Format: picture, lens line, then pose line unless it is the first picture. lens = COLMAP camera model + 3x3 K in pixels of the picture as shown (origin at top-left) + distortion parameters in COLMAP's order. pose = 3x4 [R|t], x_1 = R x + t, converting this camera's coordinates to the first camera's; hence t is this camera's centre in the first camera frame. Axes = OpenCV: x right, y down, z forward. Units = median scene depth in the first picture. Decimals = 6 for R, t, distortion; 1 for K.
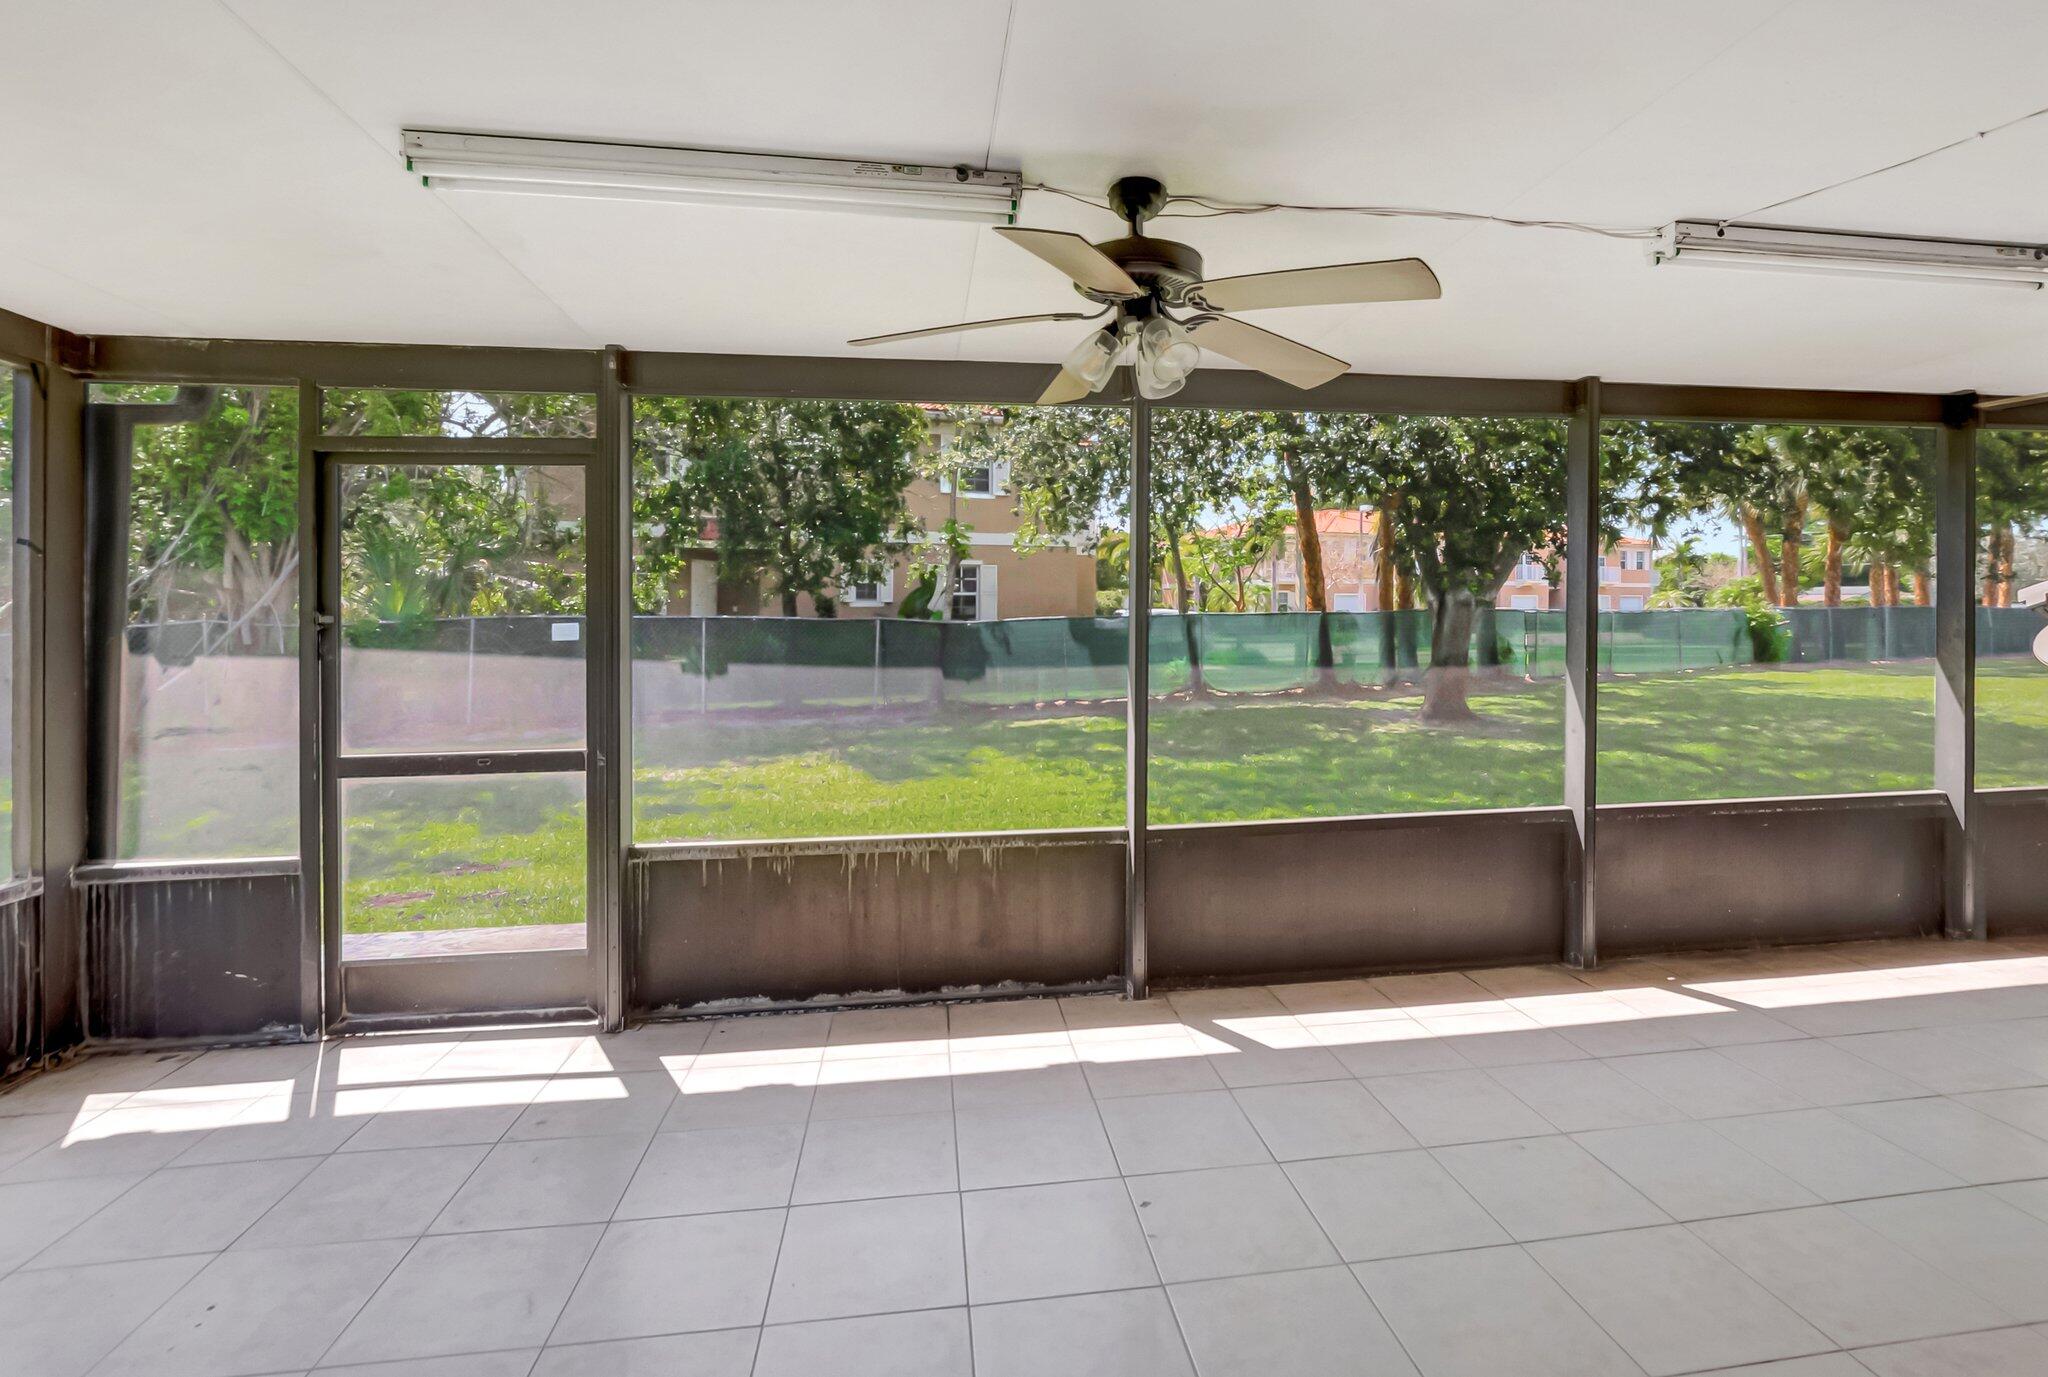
lens RADIAL K [[945.1, 0, 1069.6], [0, 945.1, 596.2], [0, 0, 1]] dist [-0.017863, 0.001918]
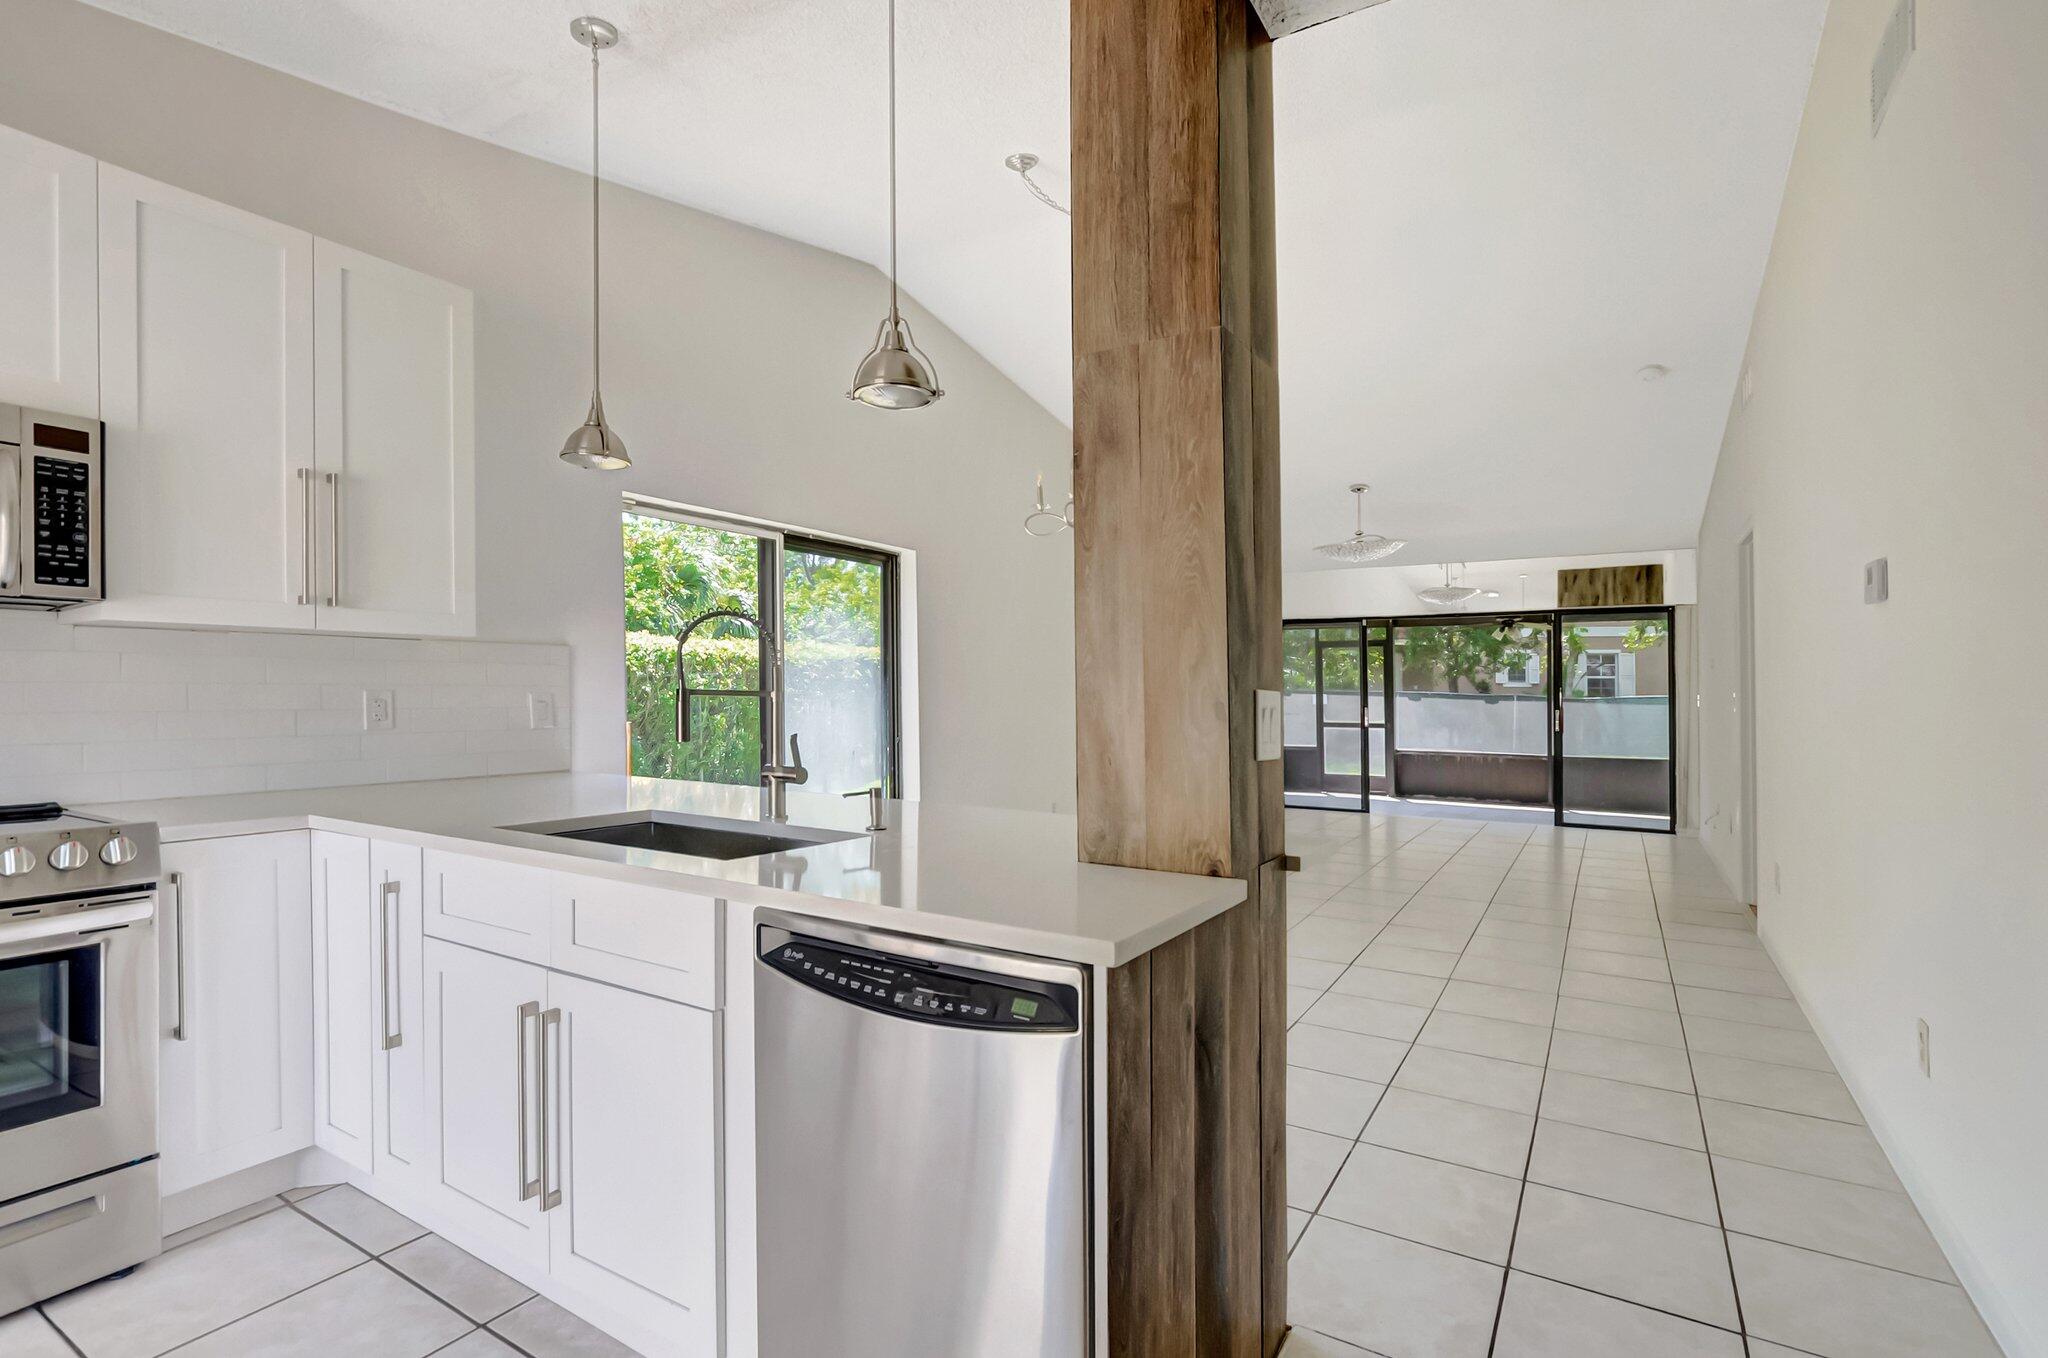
lens RADIAL K [[952.2, 0, 1051.8], [0, 952.2, 679.6], [0, 0, 1]] dist [-0.011864, 0.003177]
pose [[0.765109, 0.006389, -0.643869, 0.204788], [-0.003398, 0.999977, 0.005884, -0.006150], [0.643892, -0.002314, 0.765113, -0.617438]]
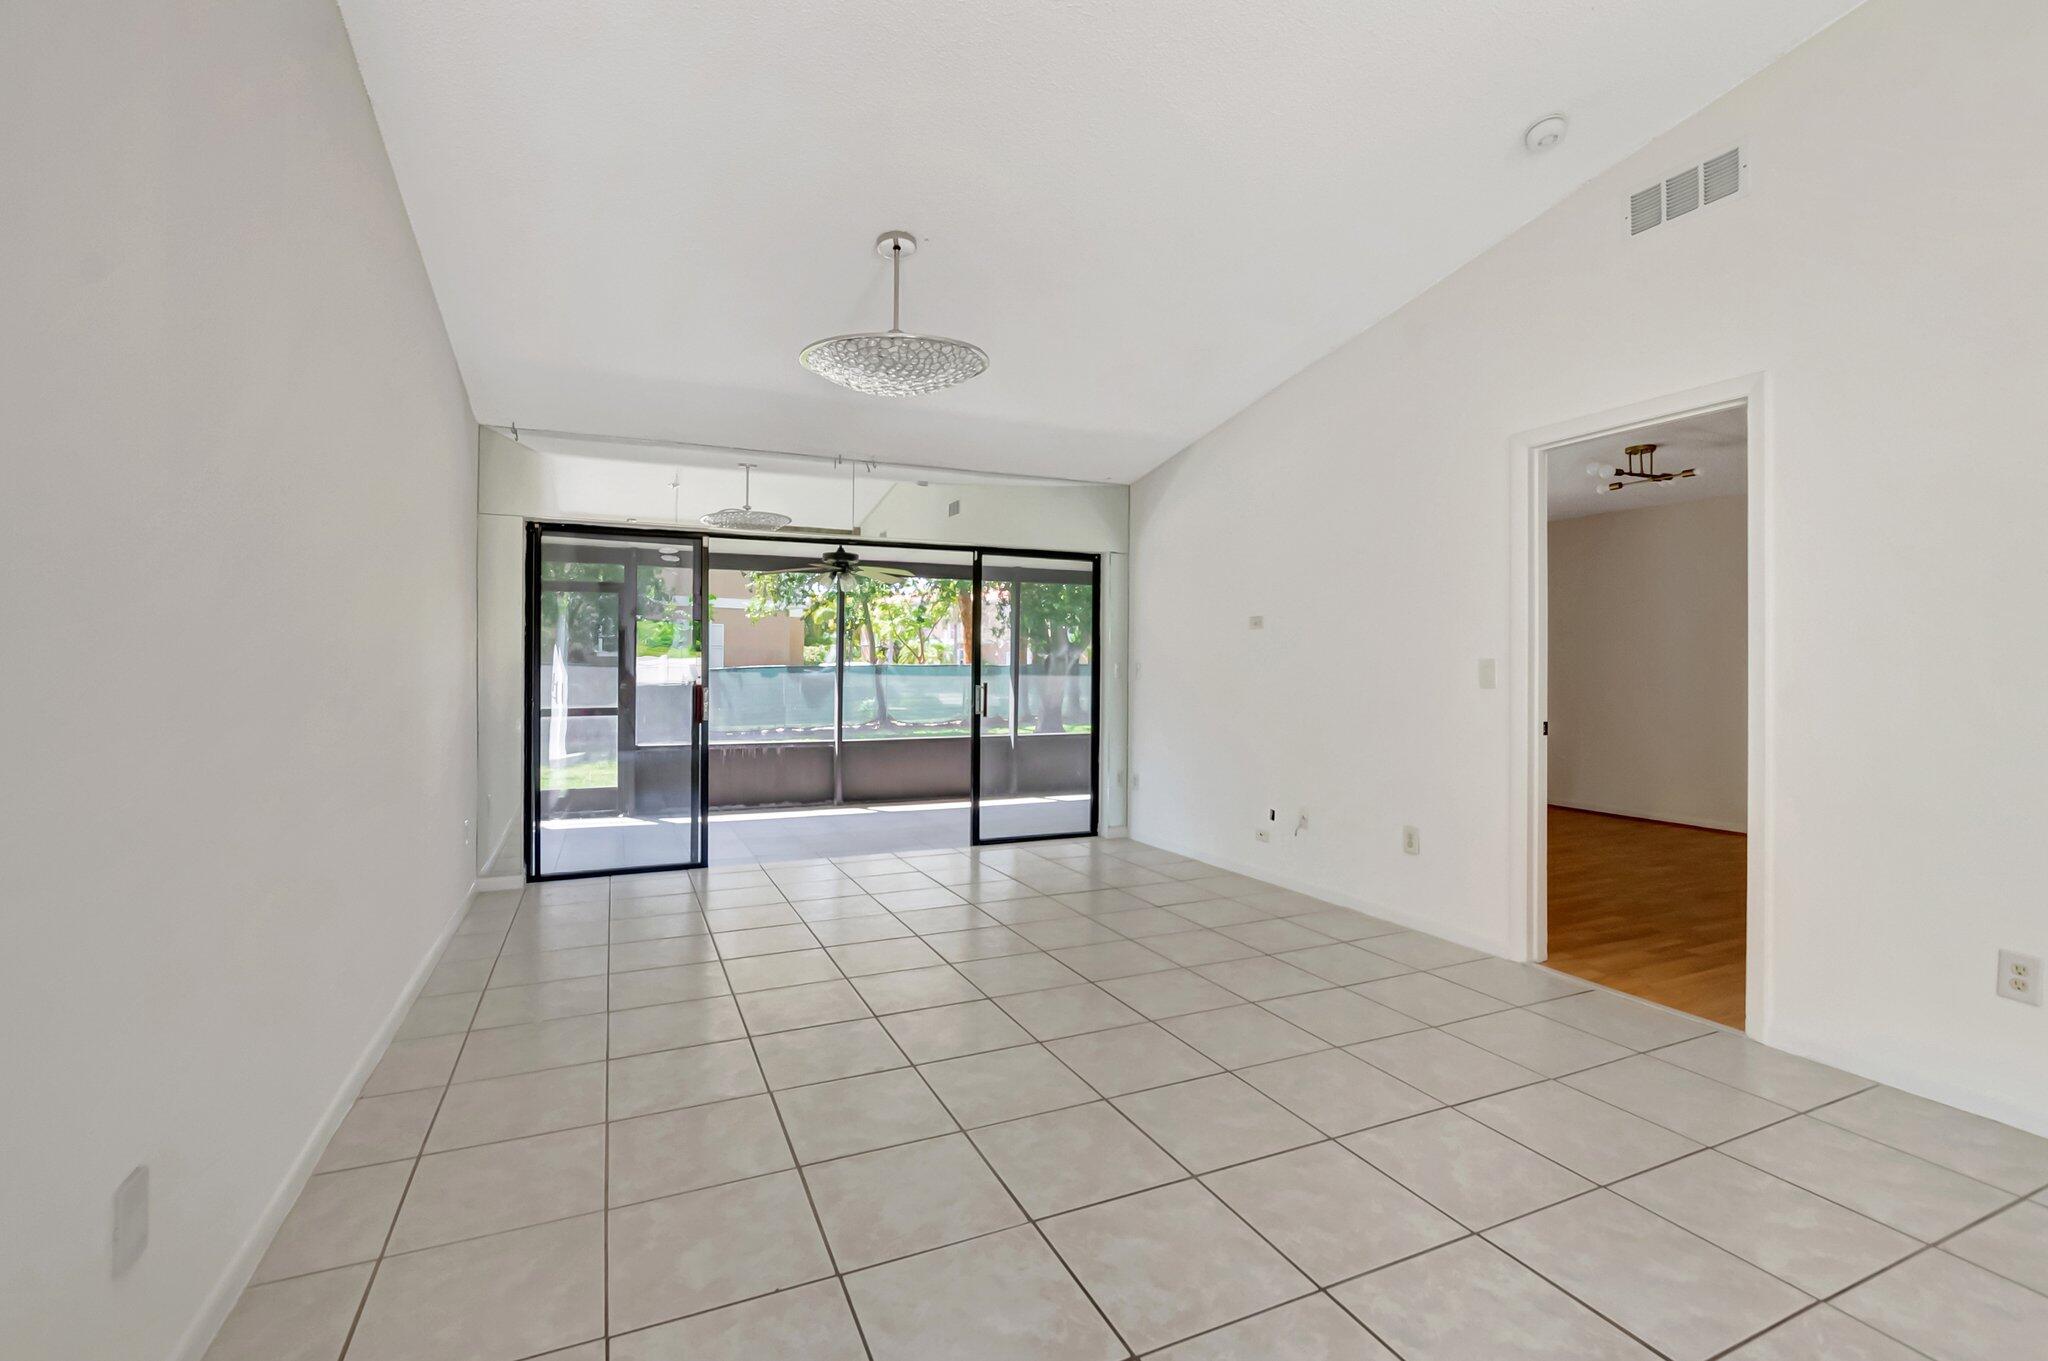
lens RADIAL K [[910.1, 0, 1014.1], [0, 910.1, 658.9], [0, 0, 1]] dist [-0.010290, 0.000962]
pose [[0.965676, 0.014255, 0.259359, -0.027114], [-0.015978, 0.999862, 0.004540, 0.001337], [-0.259259, -0.008528, 0.965770, -0.362870]]
